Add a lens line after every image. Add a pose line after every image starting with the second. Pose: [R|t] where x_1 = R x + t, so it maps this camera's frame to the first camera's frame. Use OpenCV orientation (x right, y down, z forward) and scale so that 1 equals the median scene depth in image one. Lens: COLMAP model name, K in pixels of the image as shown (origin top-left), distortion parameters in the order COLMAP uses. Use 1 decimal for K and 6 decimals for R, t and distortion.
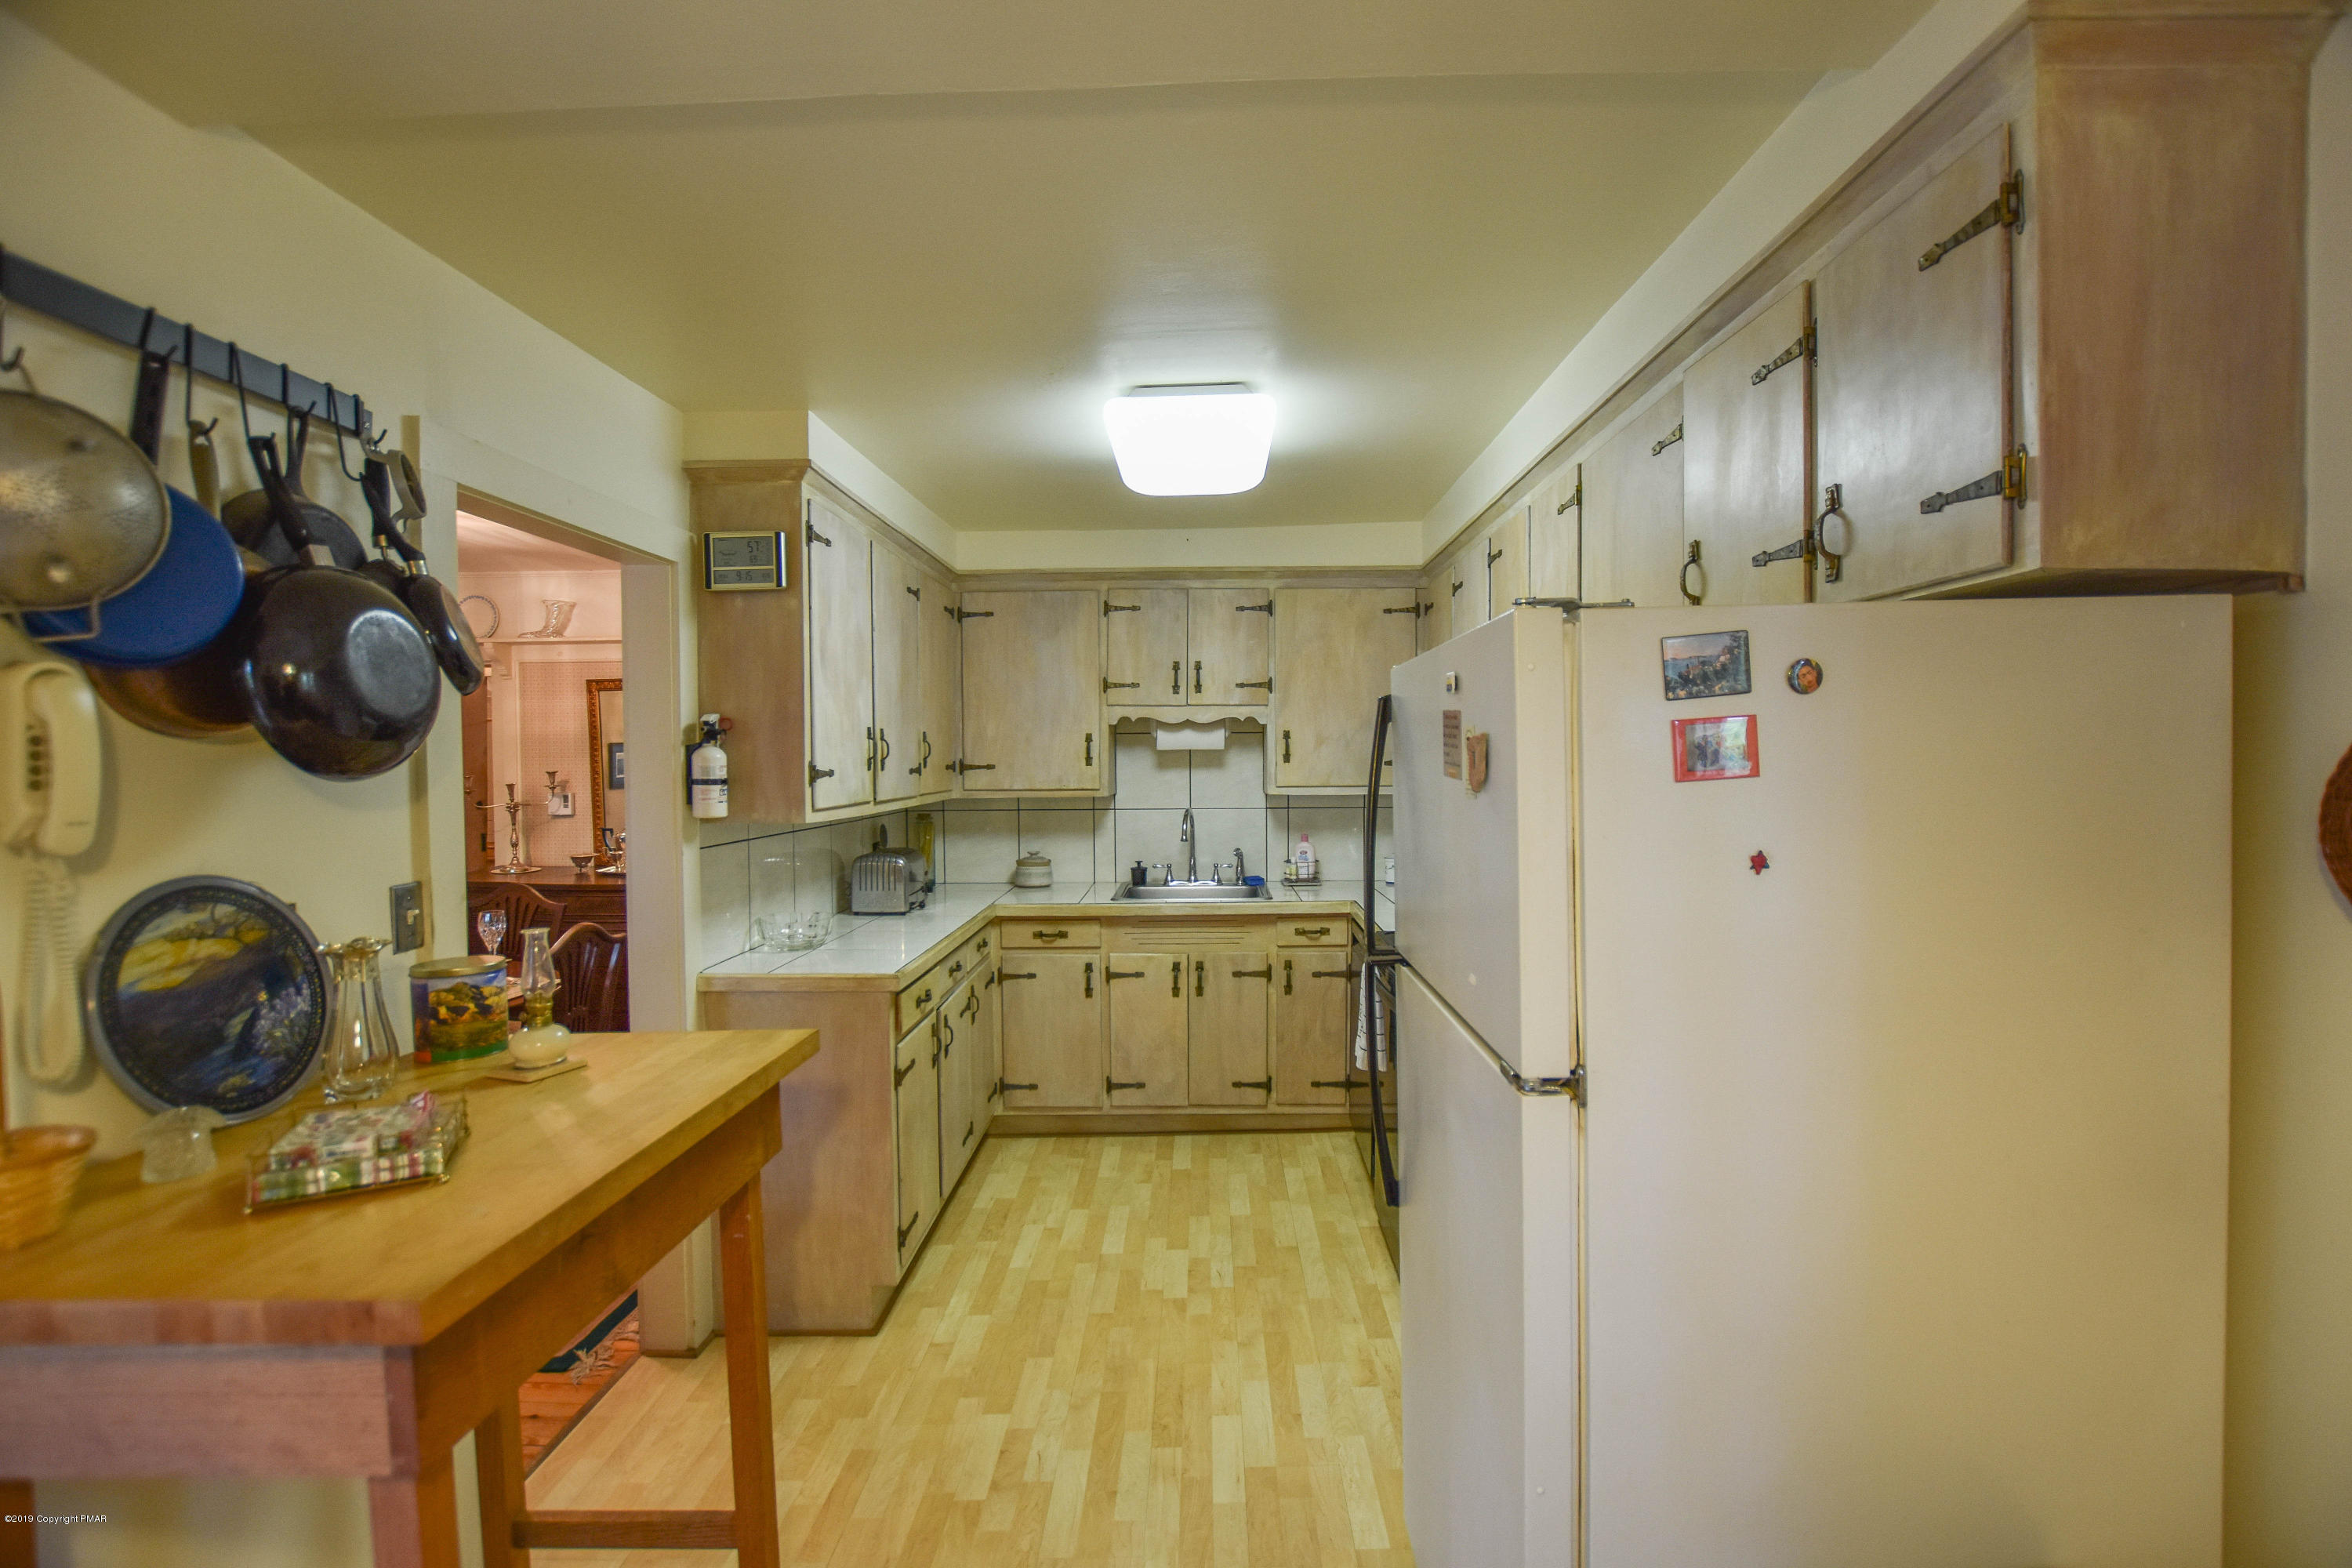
lens RADIAL K [[1047.9, 0, 1177.5], [0, 1047.9, 779.9], [0, 0, 1]] dist [-0.000700, -0.000323]
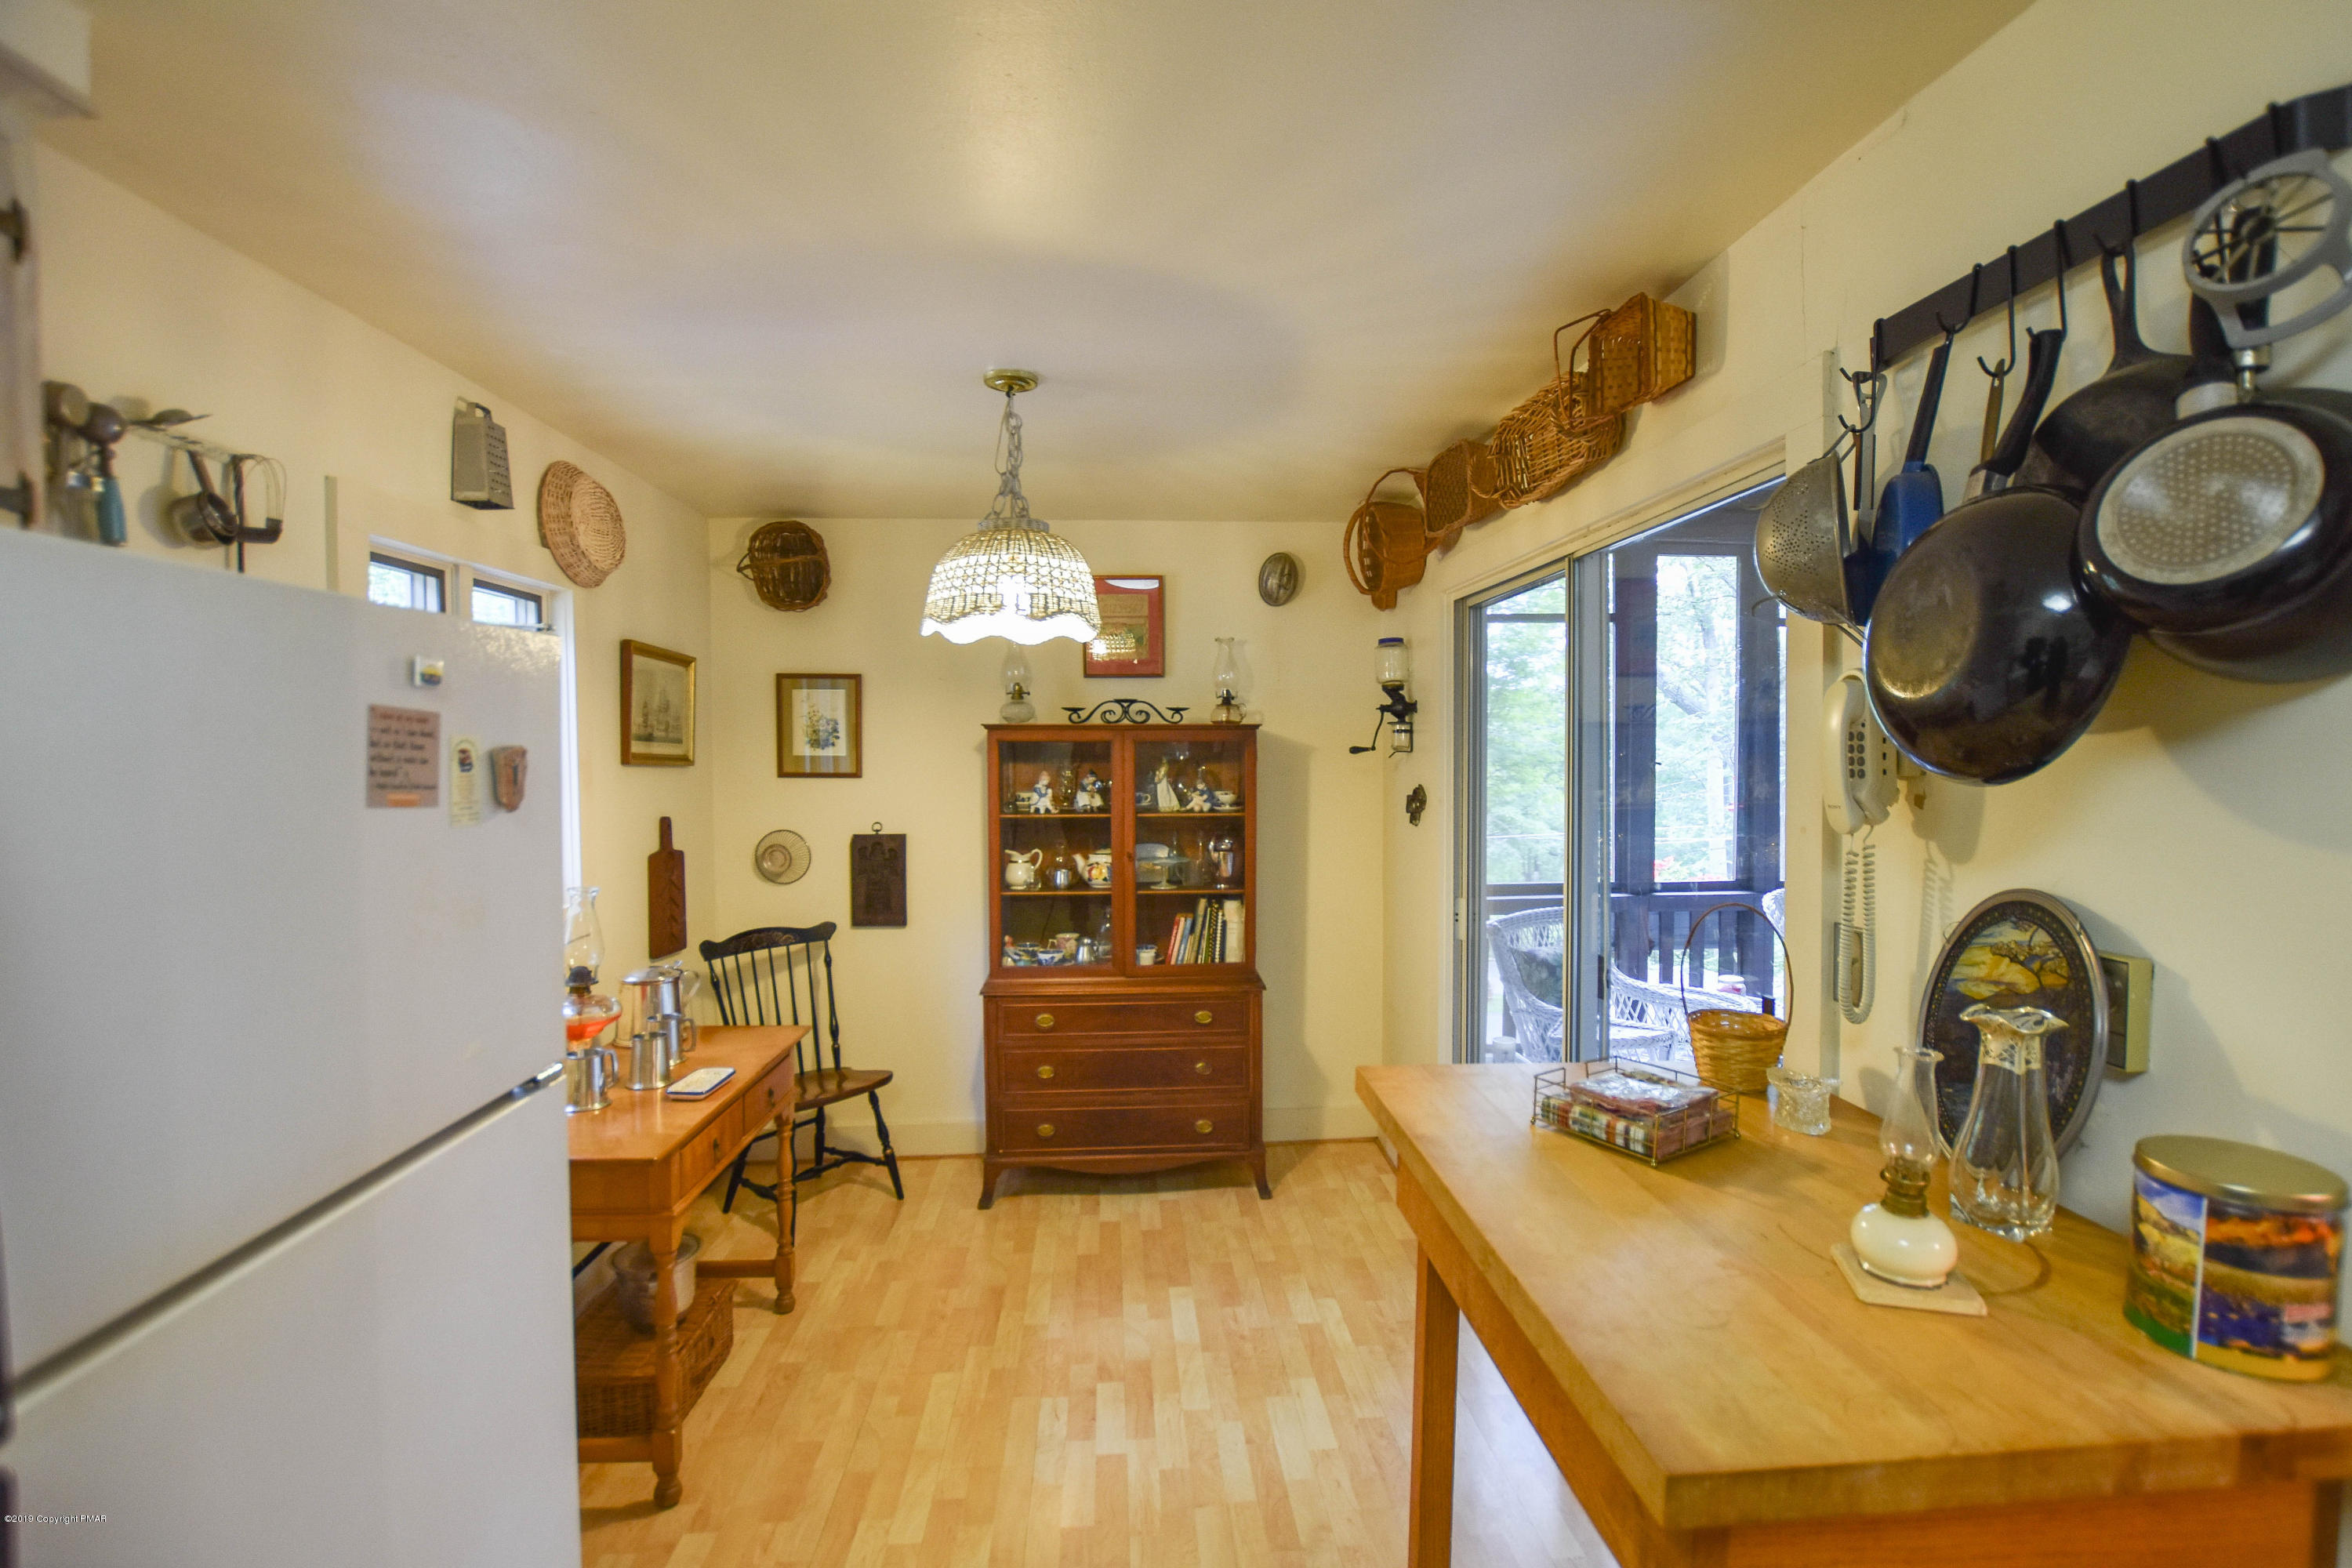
lens RADIAL K [[1047.9, 0, 1171.7], [0, 1047.9, 770.9], [0, 0, 1]] dist [-0.000700, -0.000323]
pose [[-0.996399, 0.017757, -0.082910, -0.167870], [0.013808, 0.998754, 0.047961, -0.055907], [0.083659, 0.046644, -0.995402, 1.768449]]
